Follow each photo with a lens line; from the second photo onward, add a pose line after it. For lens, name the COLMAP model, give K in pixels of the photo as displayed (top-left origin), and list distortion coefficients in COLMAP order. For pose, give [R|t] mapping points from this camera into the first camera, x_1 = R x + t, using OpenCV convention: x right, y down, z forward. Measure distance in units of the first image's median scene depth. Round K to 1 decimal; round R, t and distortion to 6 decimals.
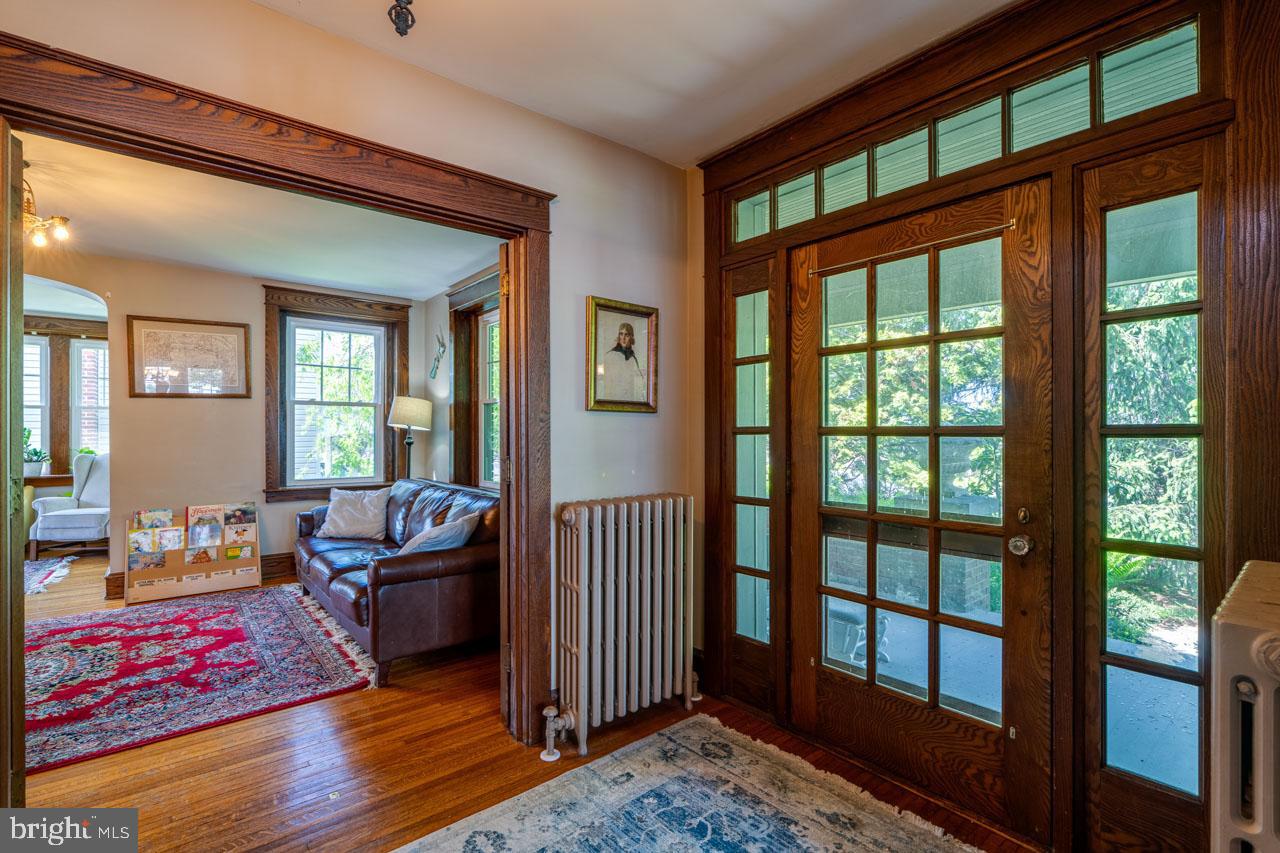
lens RADIAL K [[583.0, 0, 639.3], [0, 583.0, 431.6], [0, 0, 1]] dist [-0.000566, 0.000199]
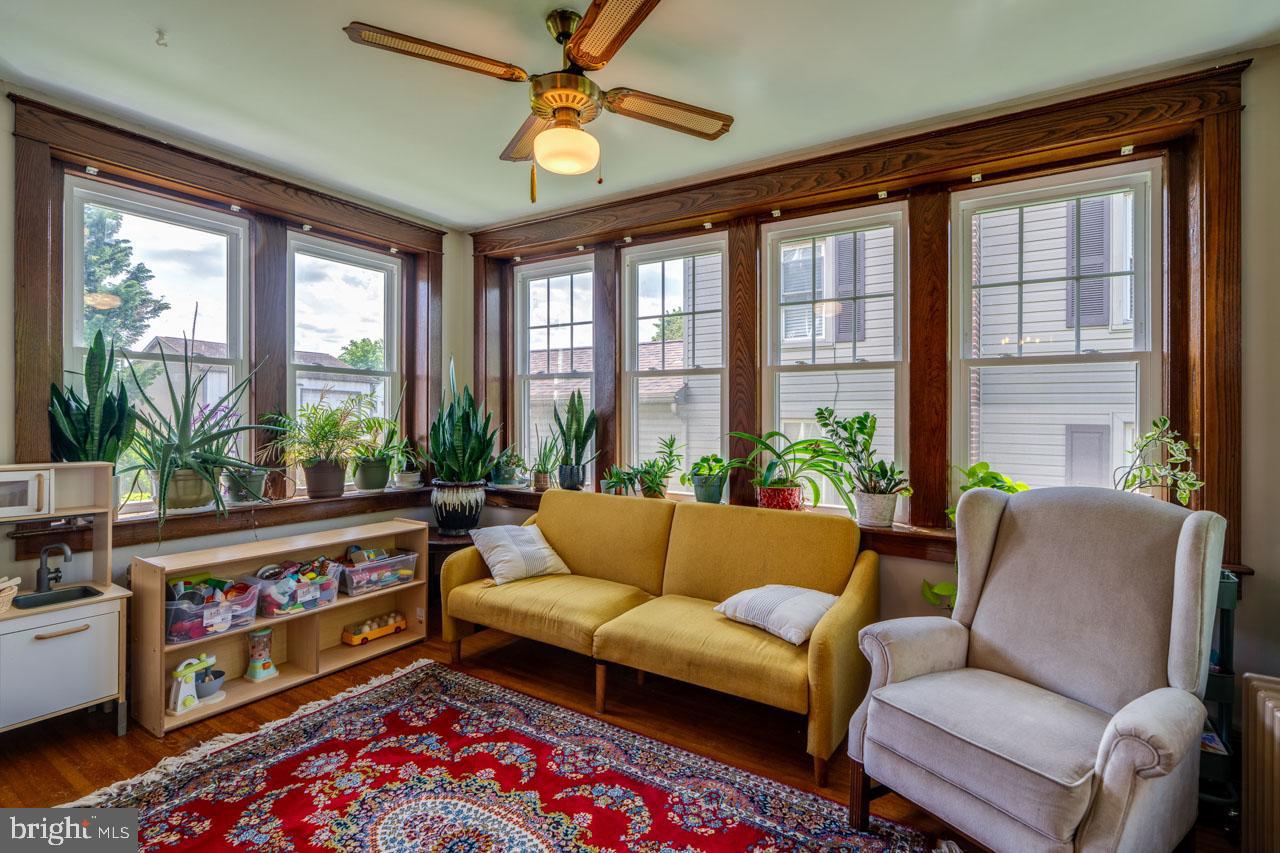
lens RADIAL K [[583.0, 0, 639.3], [0, 583.0, 431.6], [0, 0, 1]] dist [-0.000566, 0.000199]
pose [[0.312016, 0.002325, -0.950074, -0.677065], [-0.002416, 0.999996, 0.001654, 0.006650], [0.950074, 0.001780, 0.312020, 0.687931]]
